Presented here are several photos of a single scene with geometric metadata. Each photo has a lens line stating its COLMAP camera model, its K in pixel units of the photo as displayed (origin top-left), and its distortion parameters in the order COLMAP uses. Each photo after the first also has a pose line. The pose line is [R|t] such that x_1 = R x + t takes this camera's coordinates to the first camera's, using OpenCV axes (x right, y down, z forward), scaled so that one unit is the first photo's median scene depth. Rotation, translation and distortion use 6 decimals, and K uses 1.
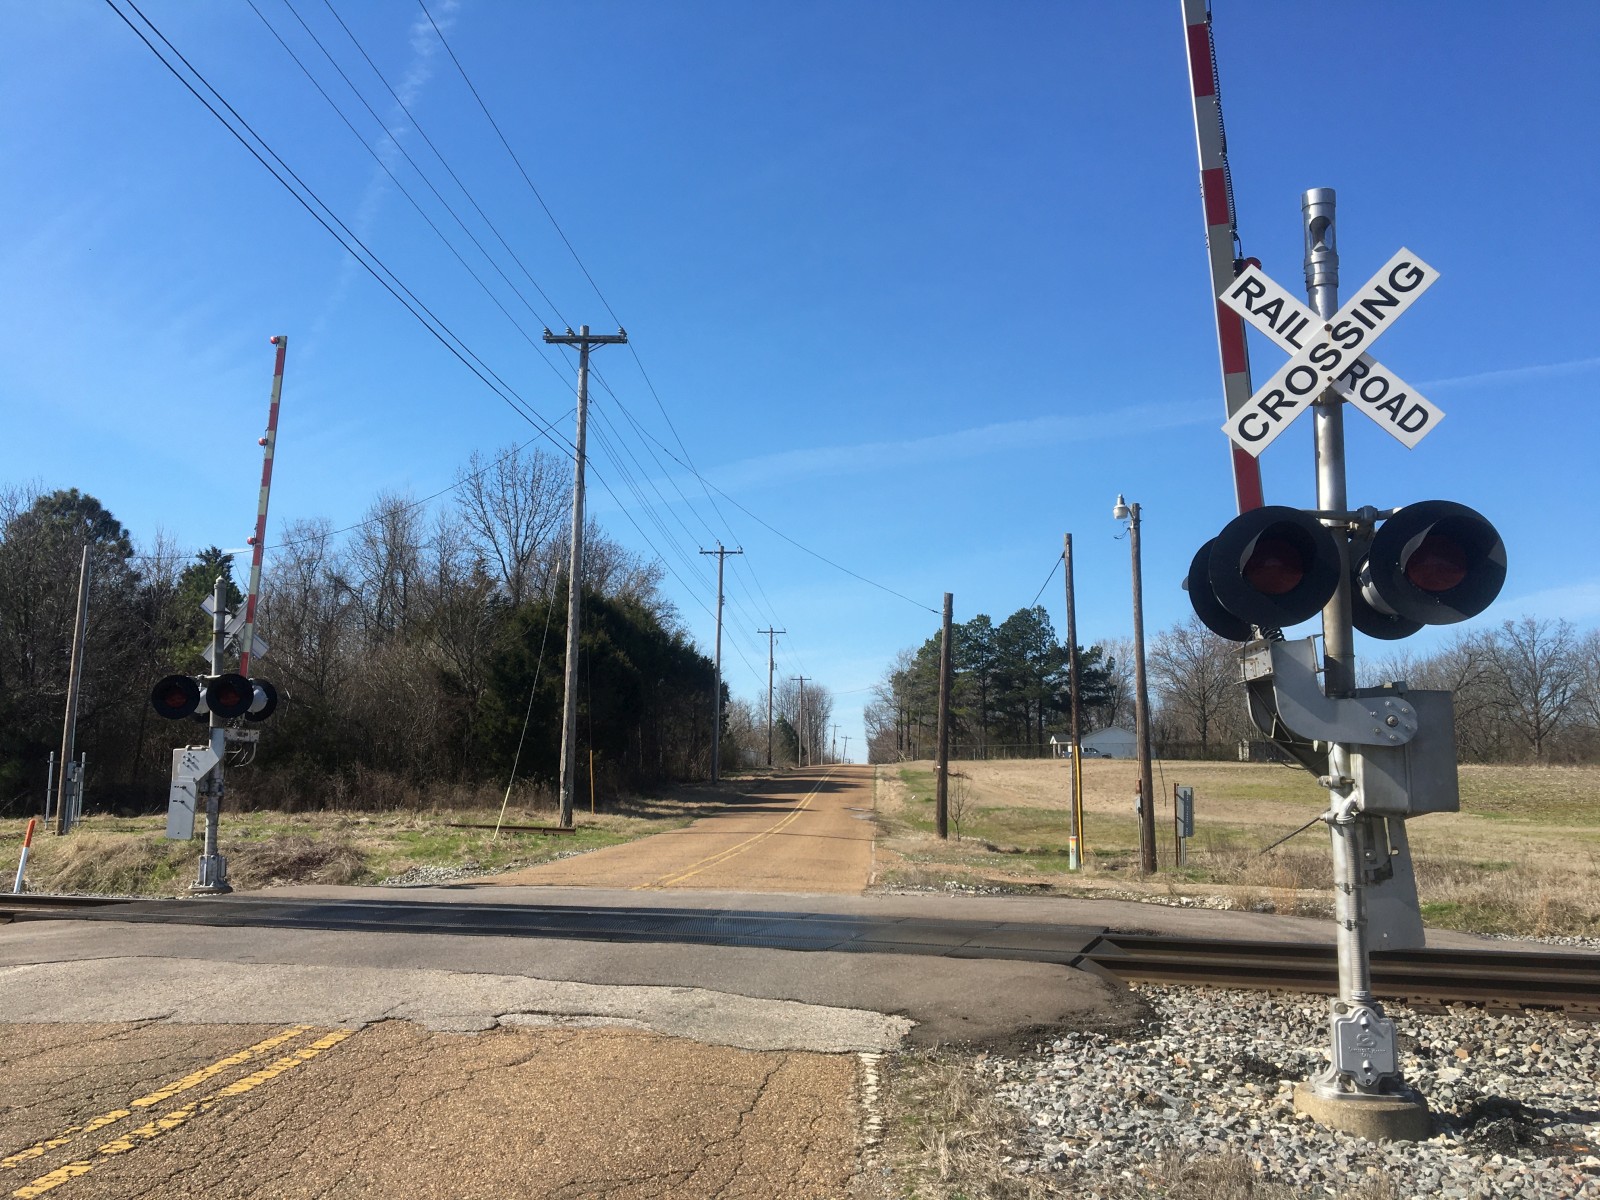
lens RADIAL K [[1374.2, 0, 782.0], [0, 1374.2, 598.1], [0, 0, 1]] dist [0.091392, -0.129683]
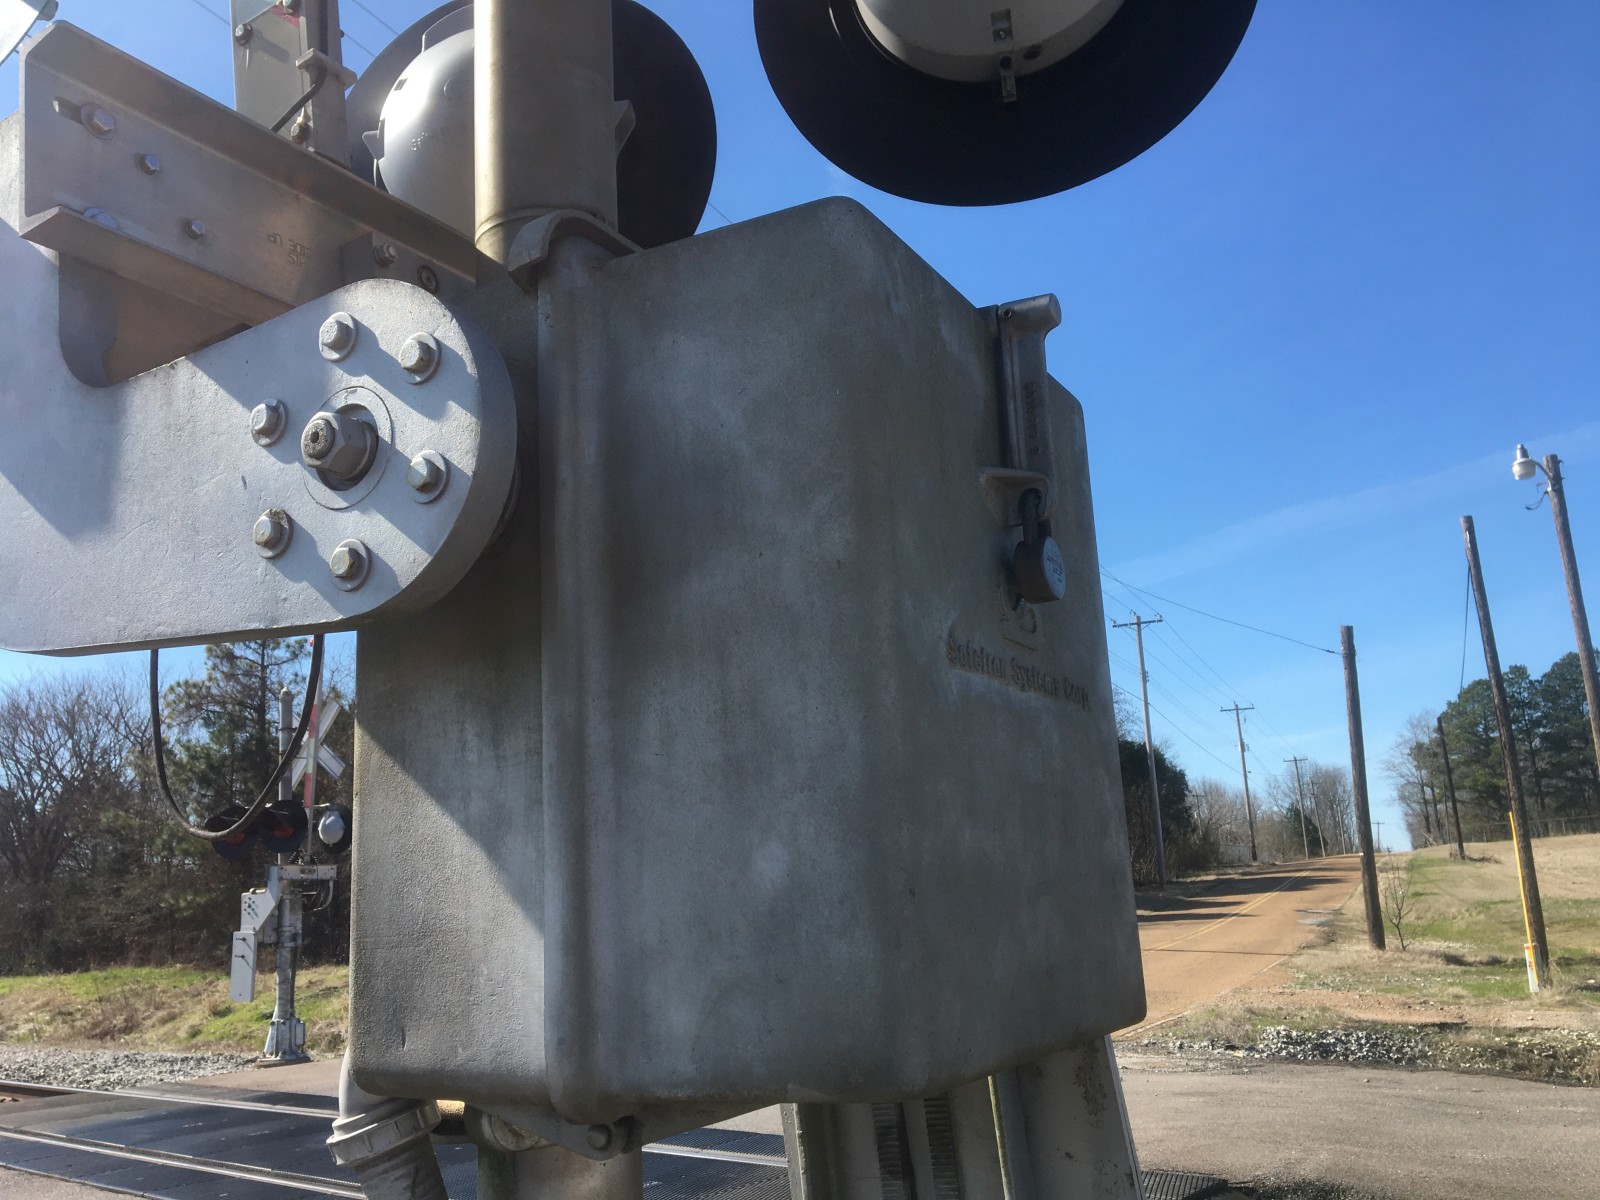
lens RADIAL K [[1374.2, 0, 762.7], [0, 1374.2, 594.5], [0, 0, 1]] dist [0.091392, -0.129683]
pose [[0.928860, -0.129590, -0.347023, 0.108294], [0.102088, 0.990086, -0.096477, 0.025018], [0.356085, 0.054187, 0.932881, 0.183731]]
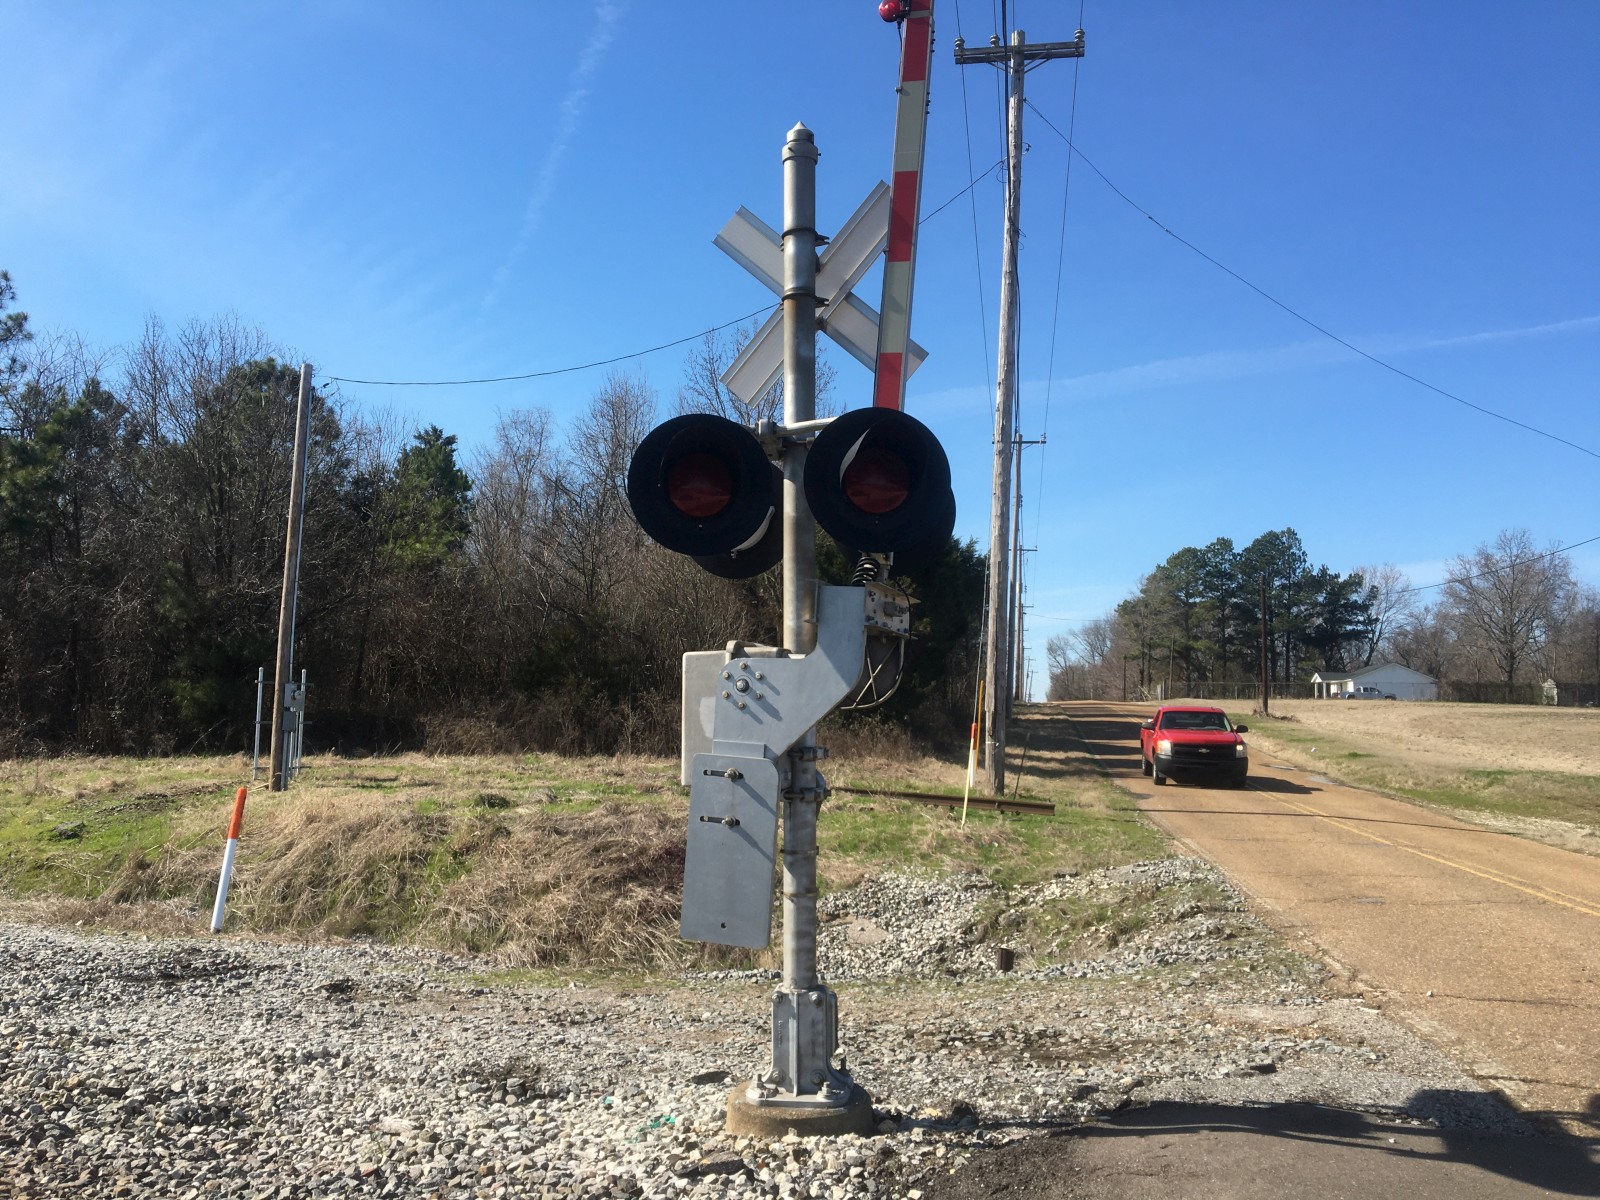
lens RADIAL K [[1374.2, 0, 793.4], [0, 1374.2, 601.8], [0, 0, 1]] dist [0.091392, -0.129683]
pose [[0.994539, 0.011580, -0.103718, -0.227214], [-0.006186, 0.998618, 0.052184, 0.048253], [0.104179, -0.051257, 0.993237, 0.413734]]
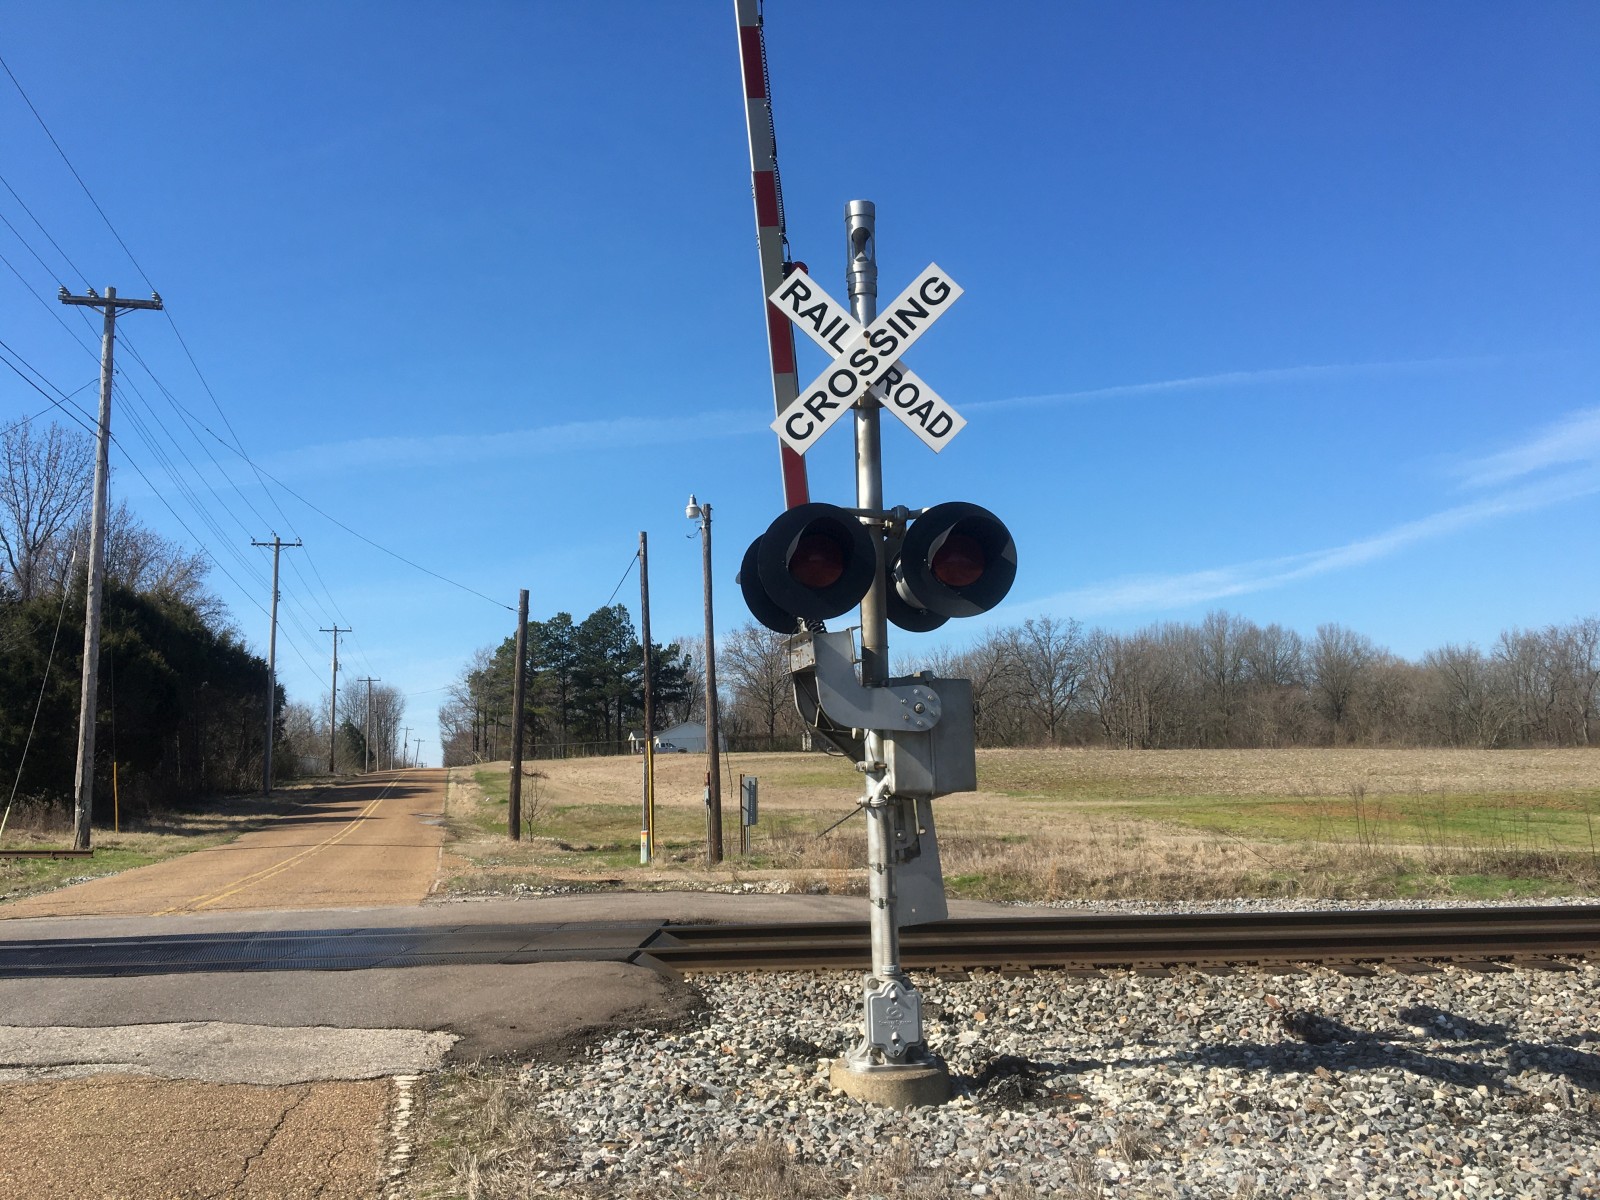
lens RADIAL K [[1374.2, 0, 792.6], [0, 1374.2, 595.9], [0, 0, 1]] dist [0.091392, -0.129683]
pose [[0.952649, 0.007360, 0.303983, 0.005583], [-0.007241, 0.999973, -0.001518, 0.001025], [-0.303986, -0.000755, 0.952676, 0.006193]]
